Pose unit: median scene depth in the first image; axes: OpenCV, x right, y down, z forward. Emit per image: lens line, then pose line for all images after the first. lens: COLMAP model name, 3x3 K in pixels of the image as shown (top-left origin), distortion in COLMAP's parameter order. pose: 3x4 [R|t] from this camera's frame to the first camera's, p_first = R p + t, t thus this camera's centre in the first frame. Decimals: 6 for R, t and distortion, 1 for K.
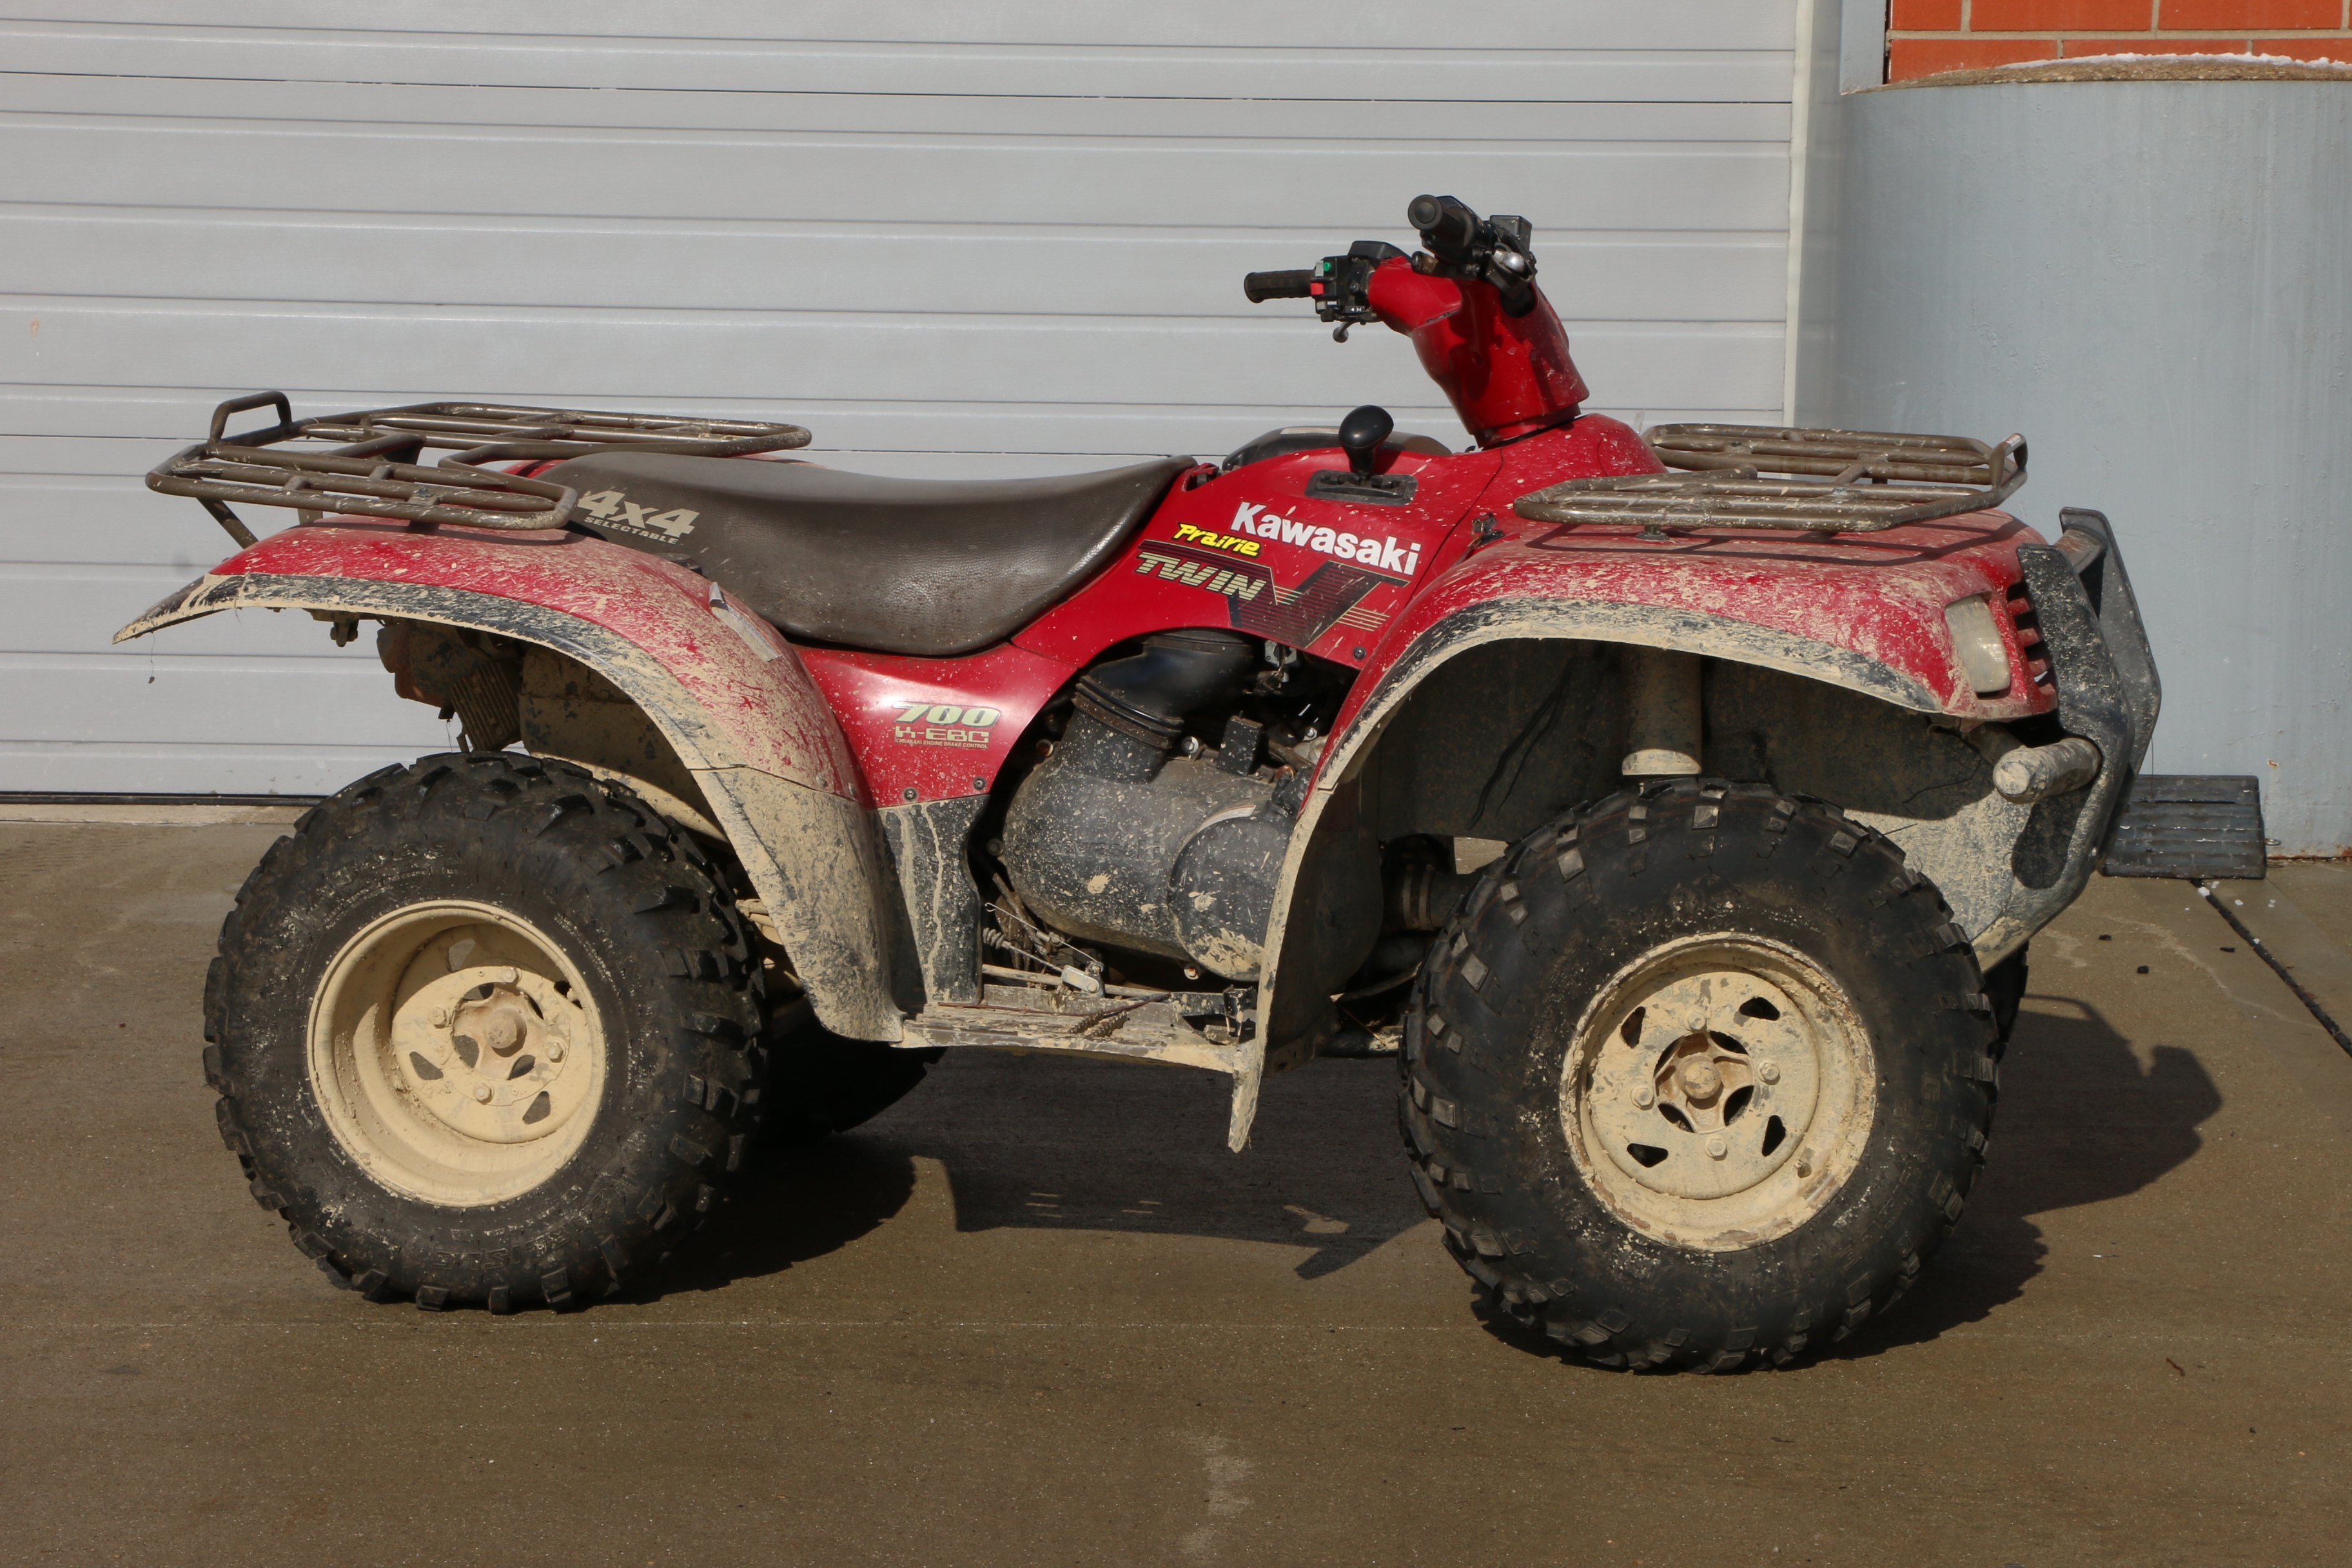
lens RADIAL K [[6682.3, 0, 1176.0], [0, 6682.3, 784.0], [0, 0, 1]] dist [0.492670, 0.306950]
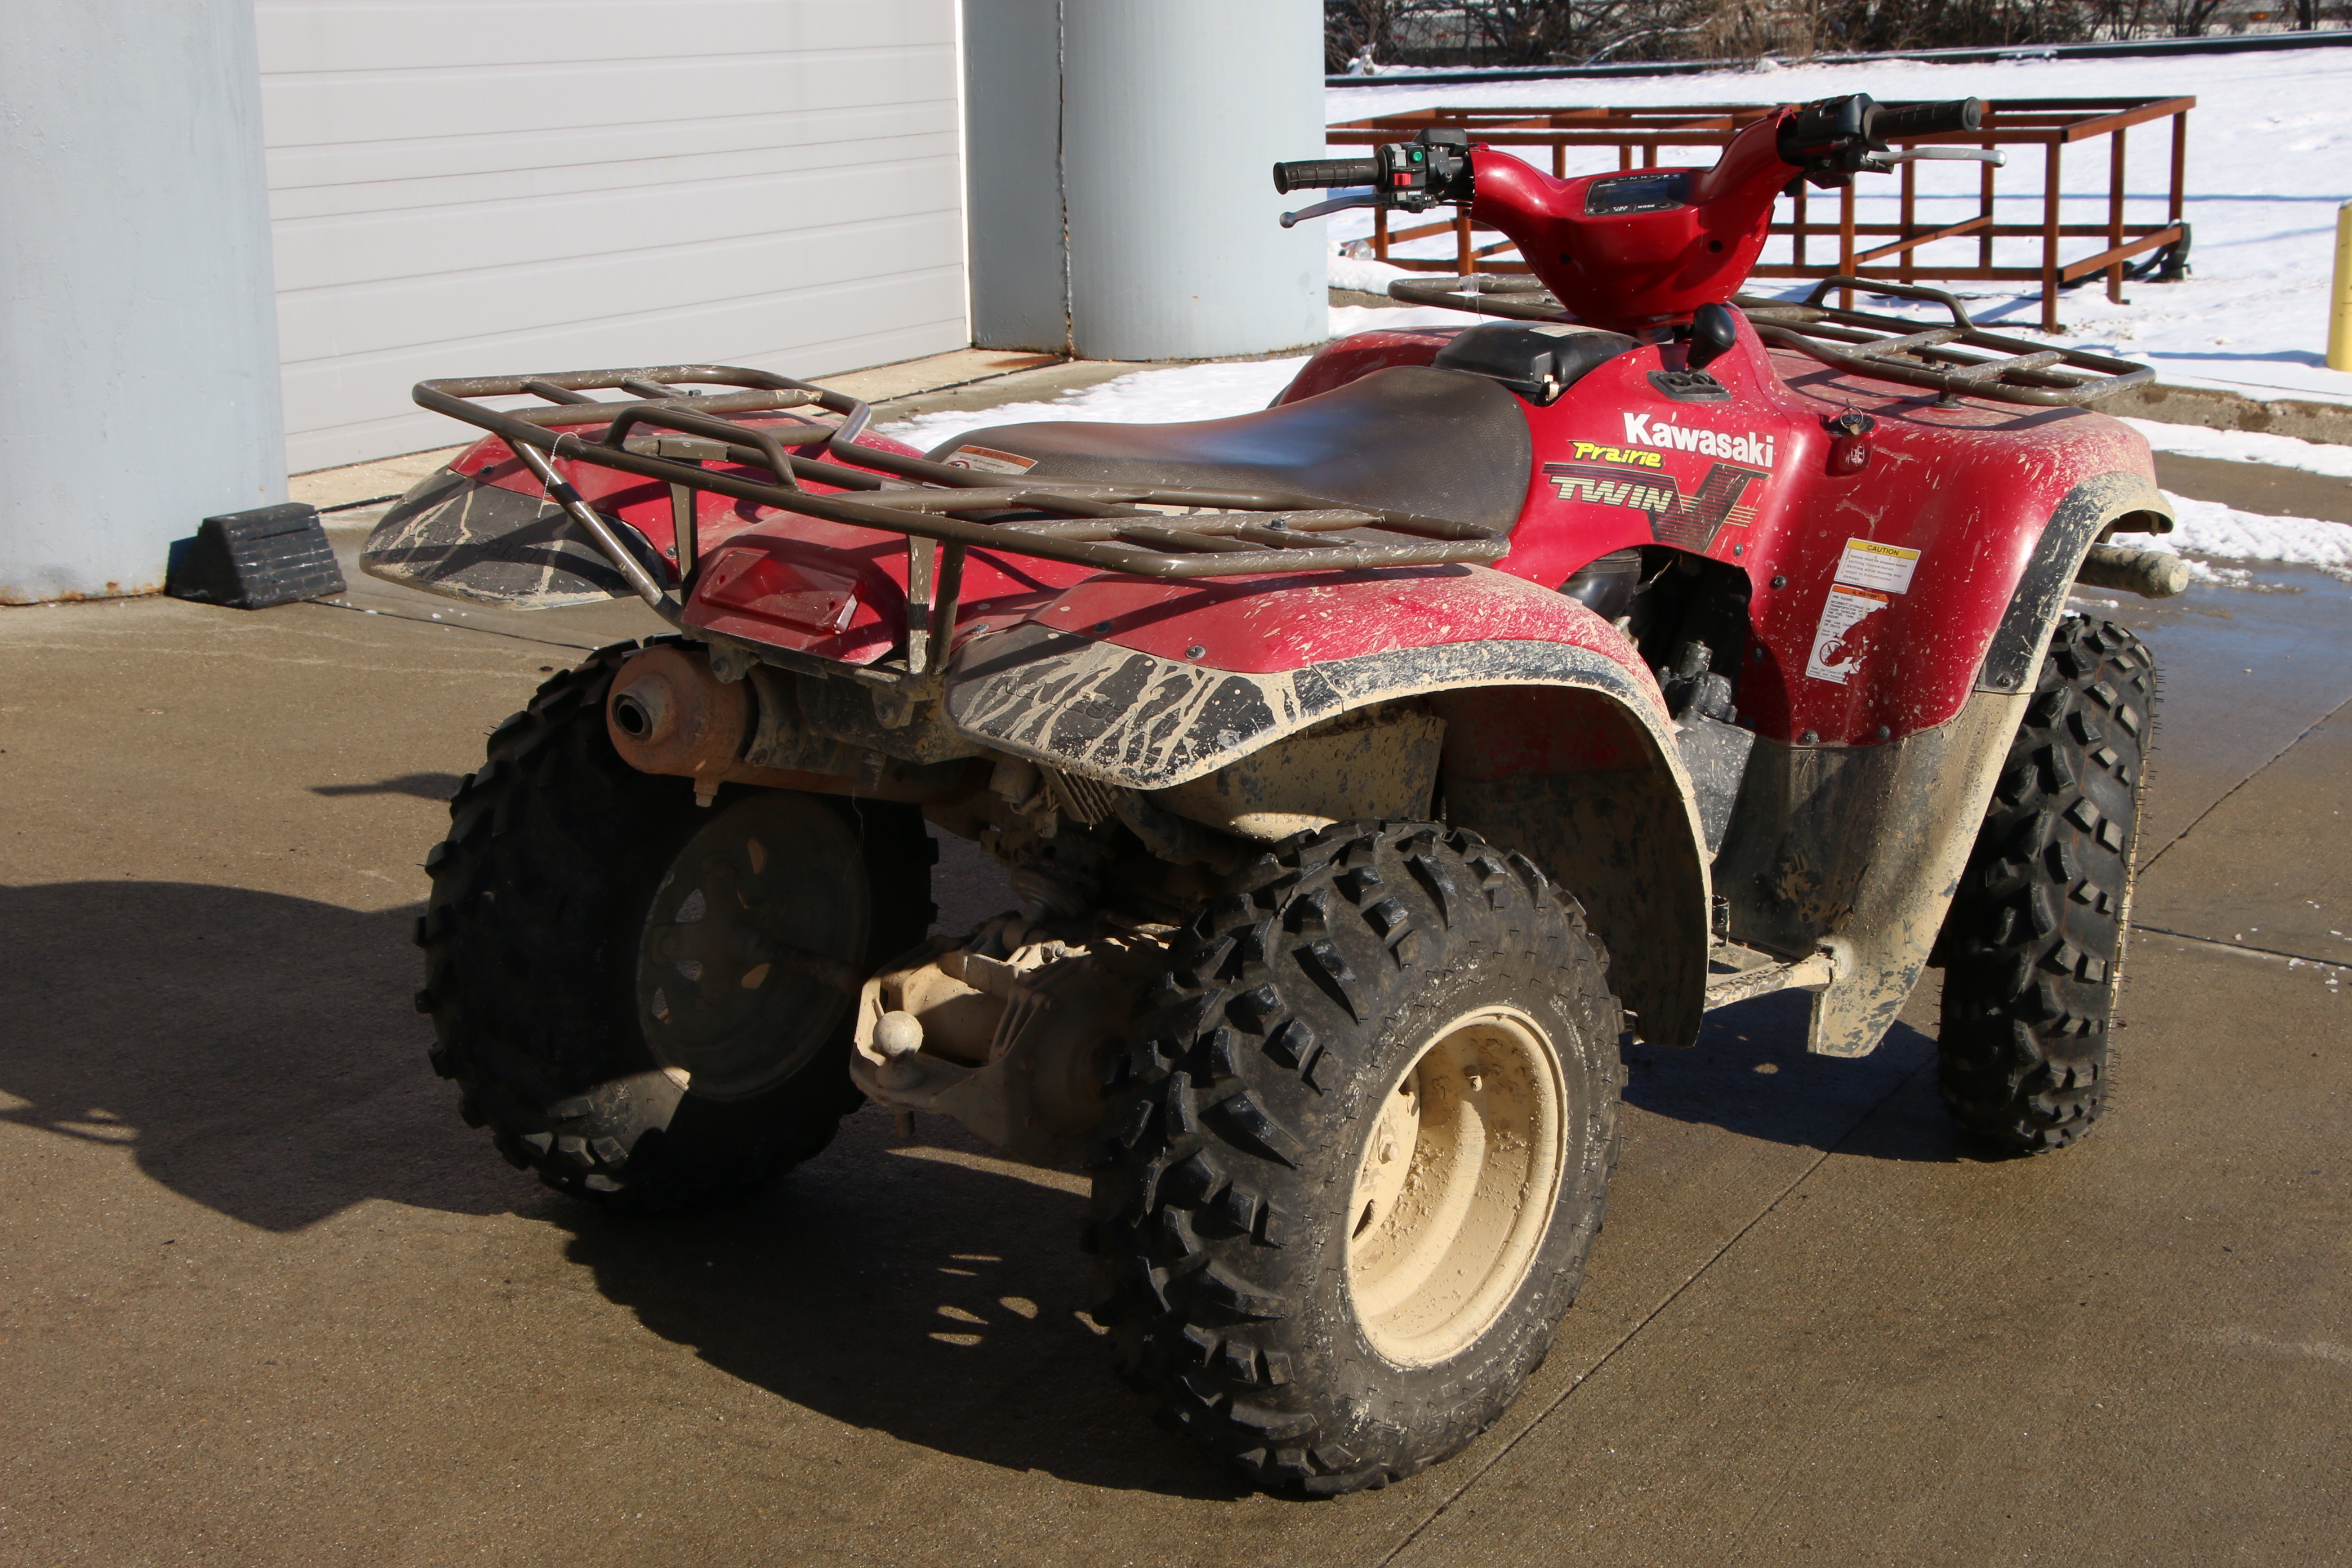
lens RADIAL K [[3915.9, 0, 1176.0], [0, 3915.9, 784.0], [0, 0, 1]] dist [0.094501, 0.029552]
pose [[0.443464, -0.200354, 0.873612, -0.545456], [0.065500, 0.979334, 0.191351, -0.105934], [-0.893896, -0.027636, 0.447422, 0.823484]]
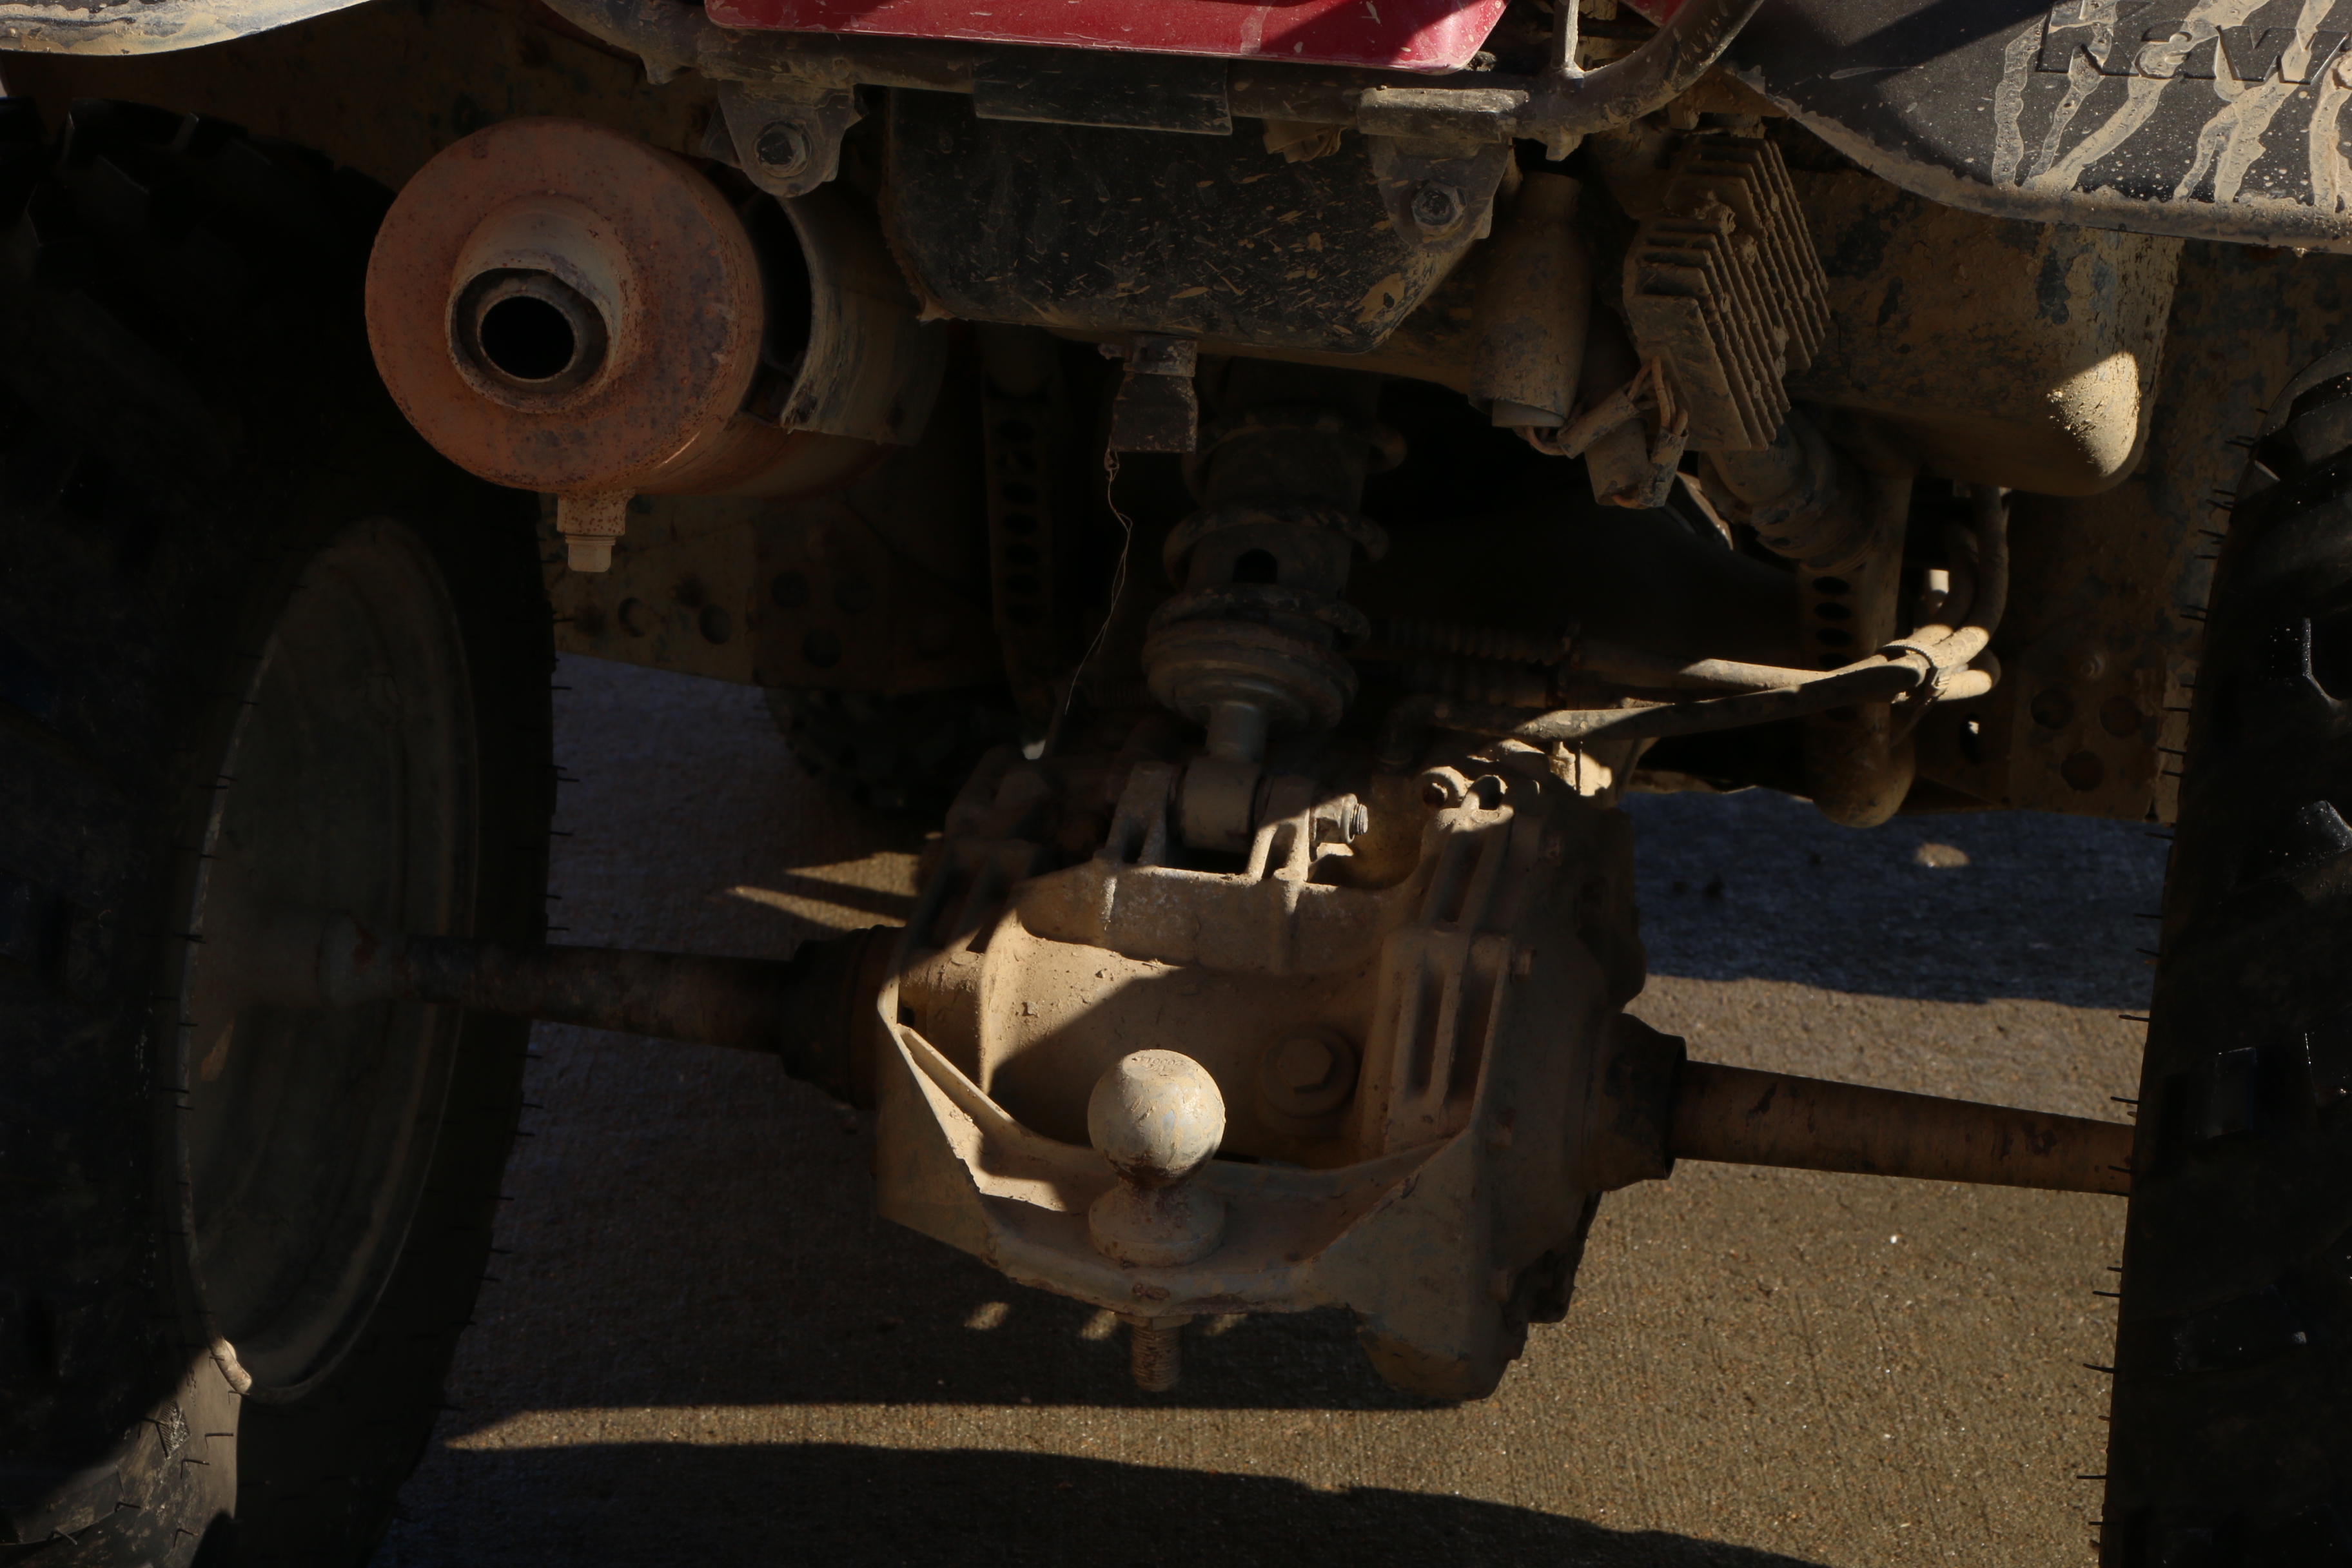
lens RADIAL K [[7315.2, 0, 1176.0], [0, 7315.2, 784.0], [0, 0, 1]] dist [0.820088, -1.029154]
pose [[-0.023586, -0.289981, 0.956742, -0.465306], [0.102317, 0.951282, 0.290849, -0.096301], [-0.994472, 0.104751, 0.007233, 1.036584]]
